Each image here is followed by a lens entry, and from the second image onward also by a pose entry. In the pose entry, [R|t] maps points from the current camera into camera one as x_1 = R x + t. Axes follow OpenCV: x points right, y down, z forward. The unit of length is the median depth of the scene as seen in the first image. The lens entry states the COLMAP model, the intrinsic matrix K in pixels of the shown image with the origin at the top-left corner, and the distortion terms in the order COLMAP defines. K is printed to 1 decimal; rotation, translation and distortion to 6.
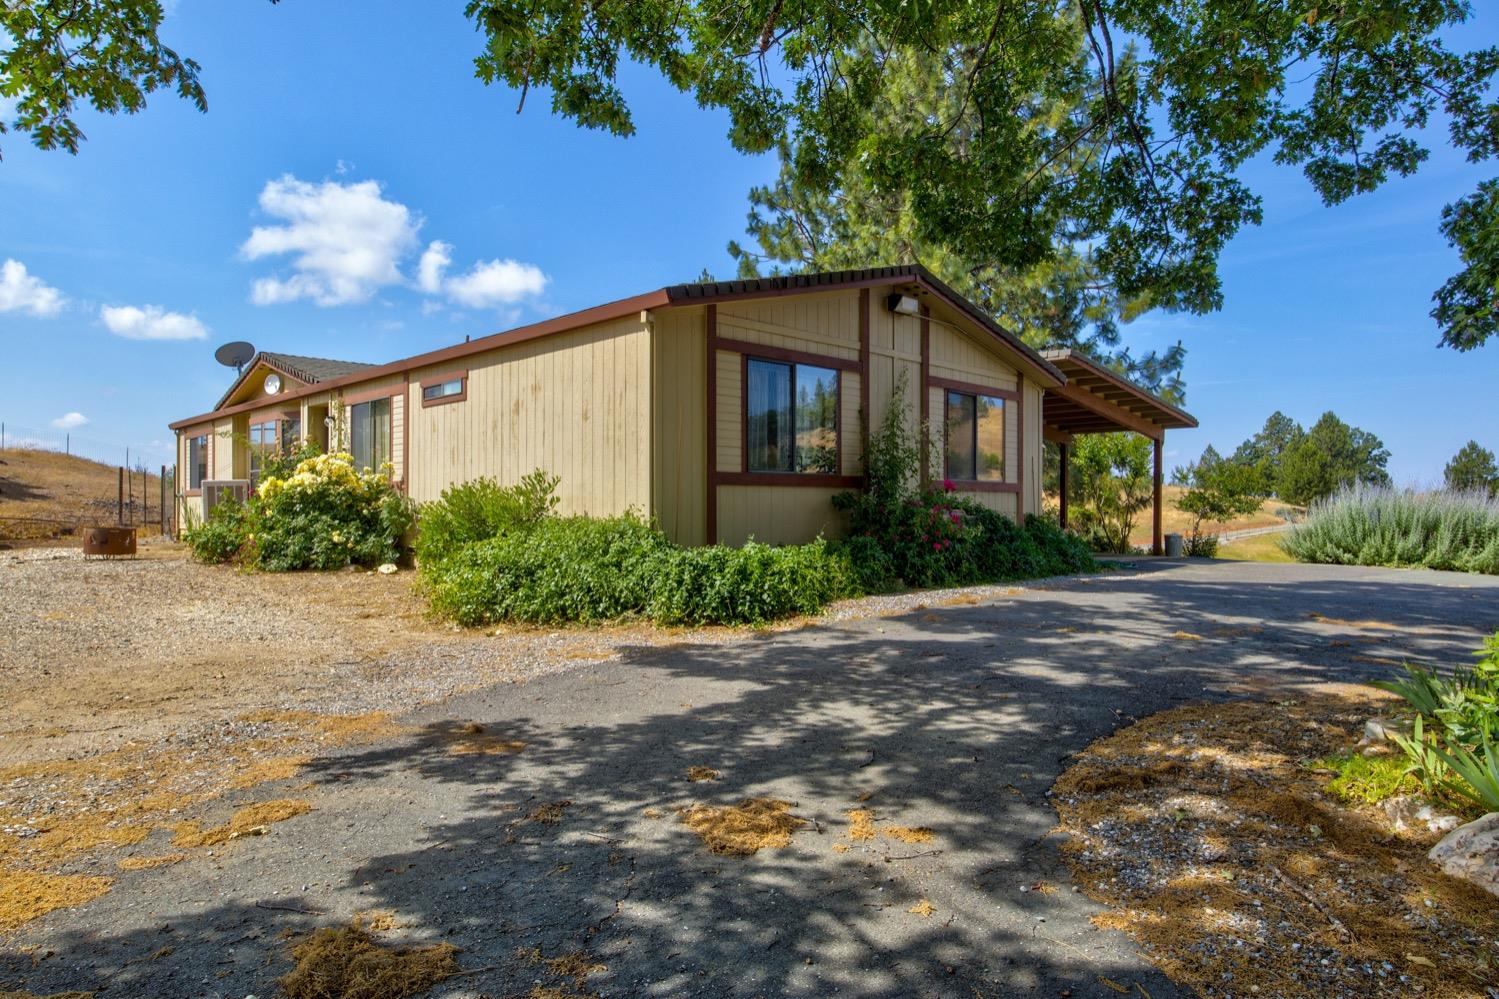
lens RADIAL K [[893.3, 0, 753.2], [0, 893.3, 504.3], [0, 0, 1]] dist [0.005026, 0.000290]
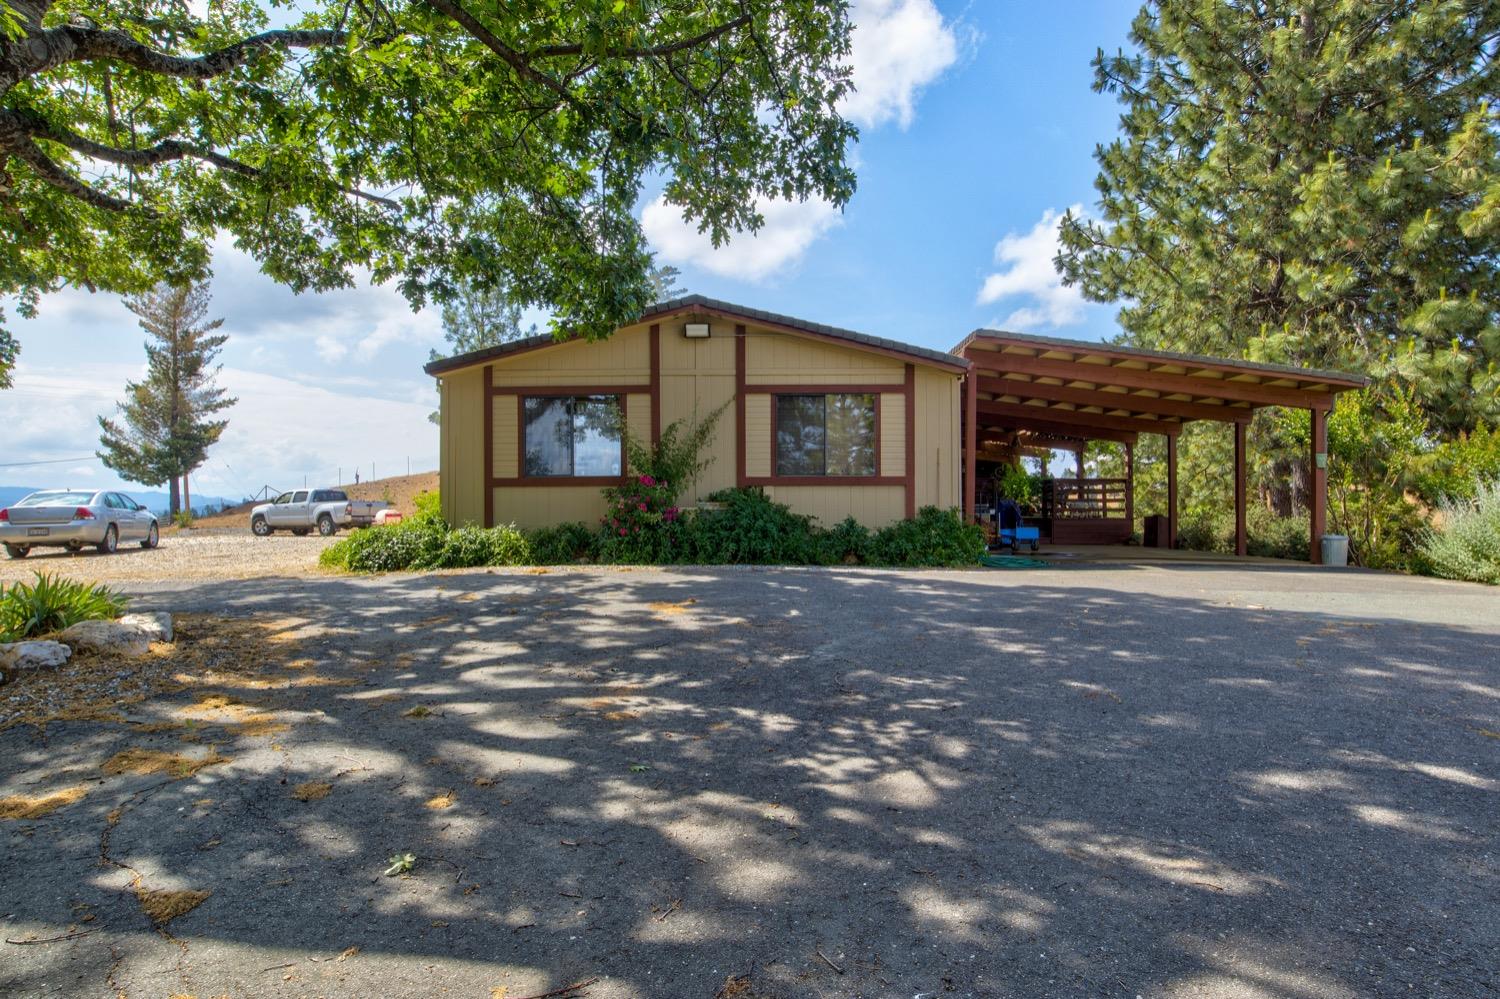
lens RADIAL K [[822.6, 0, 750.0], [0, 822.6, 499.5], [0, 0, 1]] dist [-0.000724, 0.000285]
pose [[0.704650, -0.013774, -0.709421, 1.014707], [0.008104, 0.999903, -0.011365, 0.014228], [0.709508, 0.002260, 0.704693, 0.292239]]
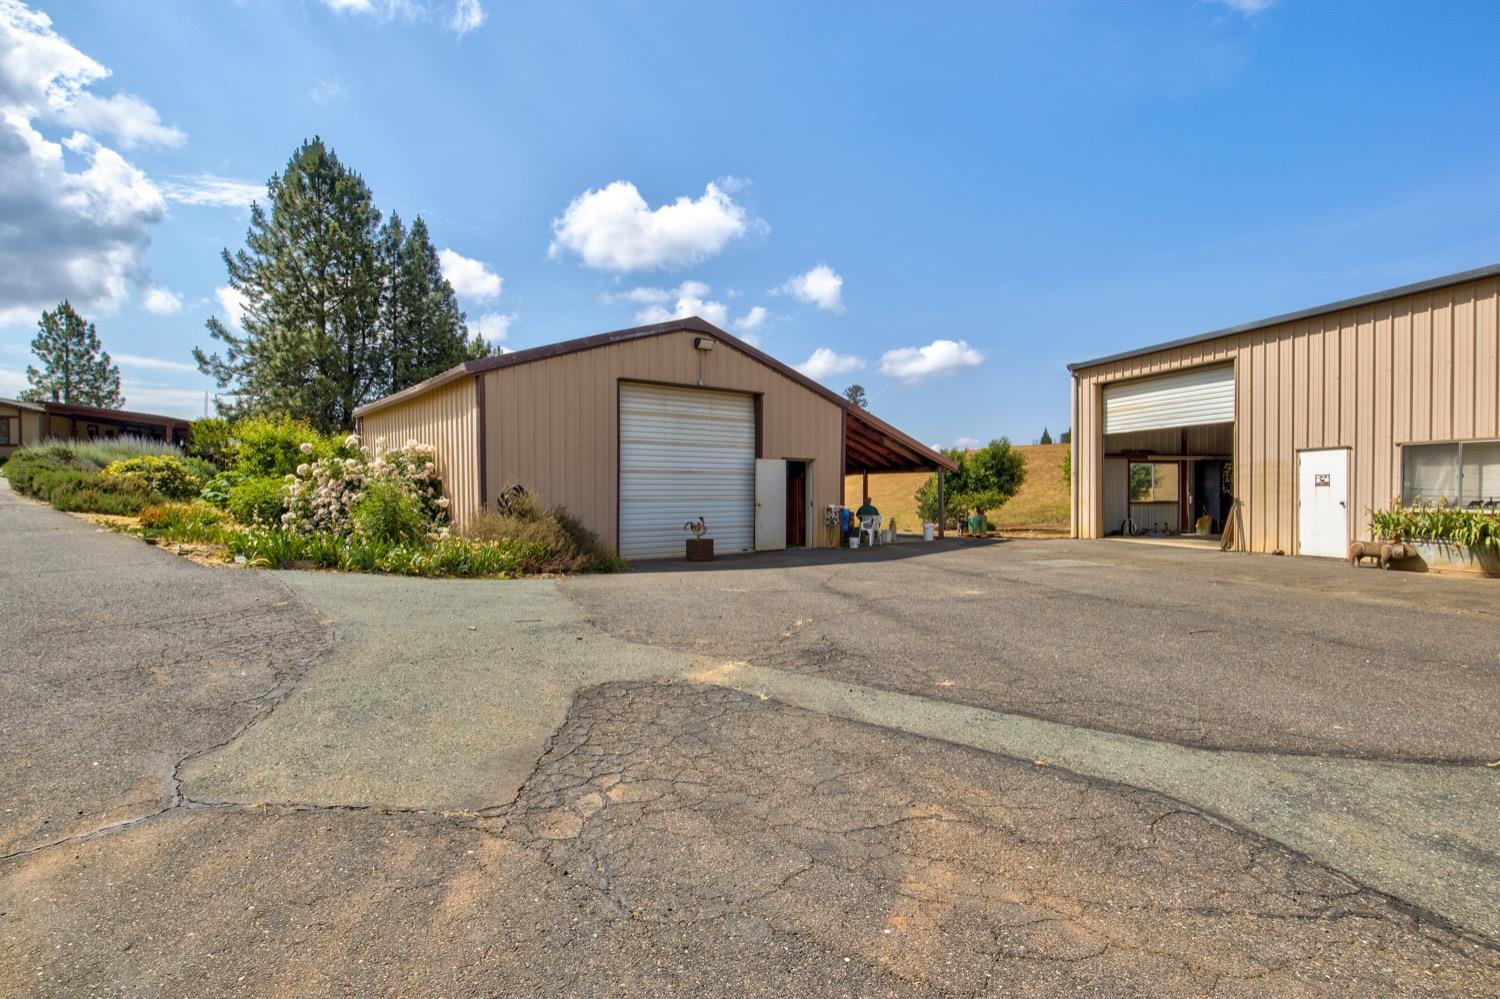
lens RADIAL K [[755.2, 0, 750.0], [0, 755.2, 499.5], [0, 0, 1]] dist [-0.002132, -0.003368]
pose [[0.846716, -0.002112, -0.532041, 4.967390], [0.009739, 0.999886, 0.011530, 0.216201], [0.531956, -0.014945, 0.846640, 0.115687]]
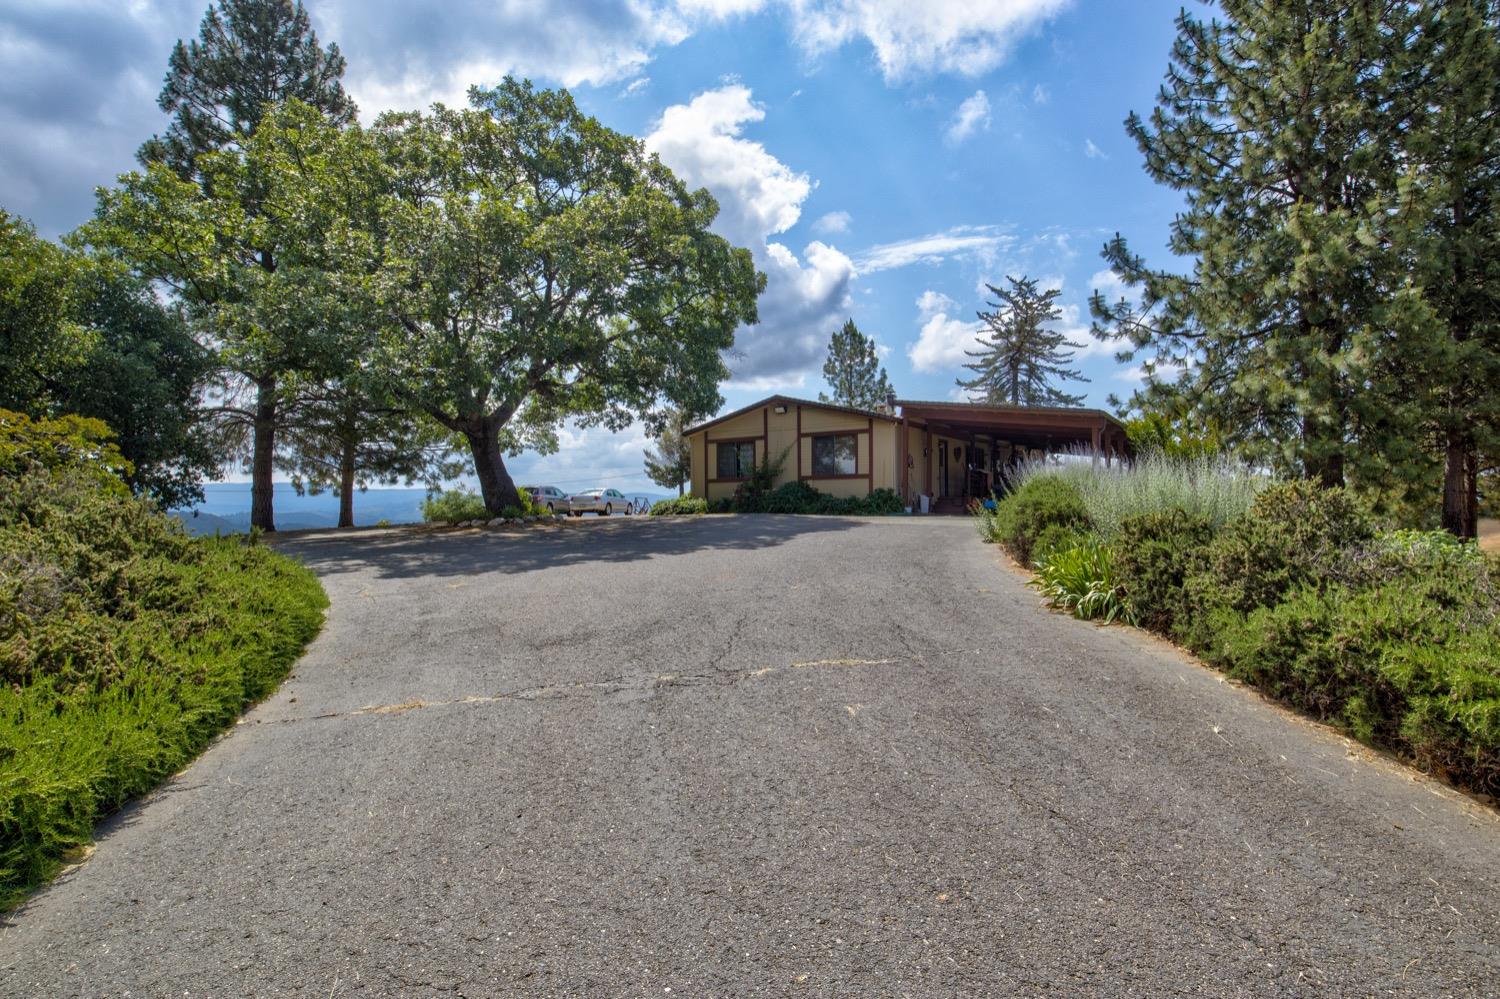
lens RADIAL K [[755.2, 0, 750.0], [0, 755.2, 499.5], [0, 0, 1]] dist [-0.002132, -0.003368]
pose [[0.193243, -0.017797, -0.980990, 2.378503], [0.008232, 0.999830, -0.016517, 0.076443], [0.981116, -0.004884, 0.193356, 0.499638]]
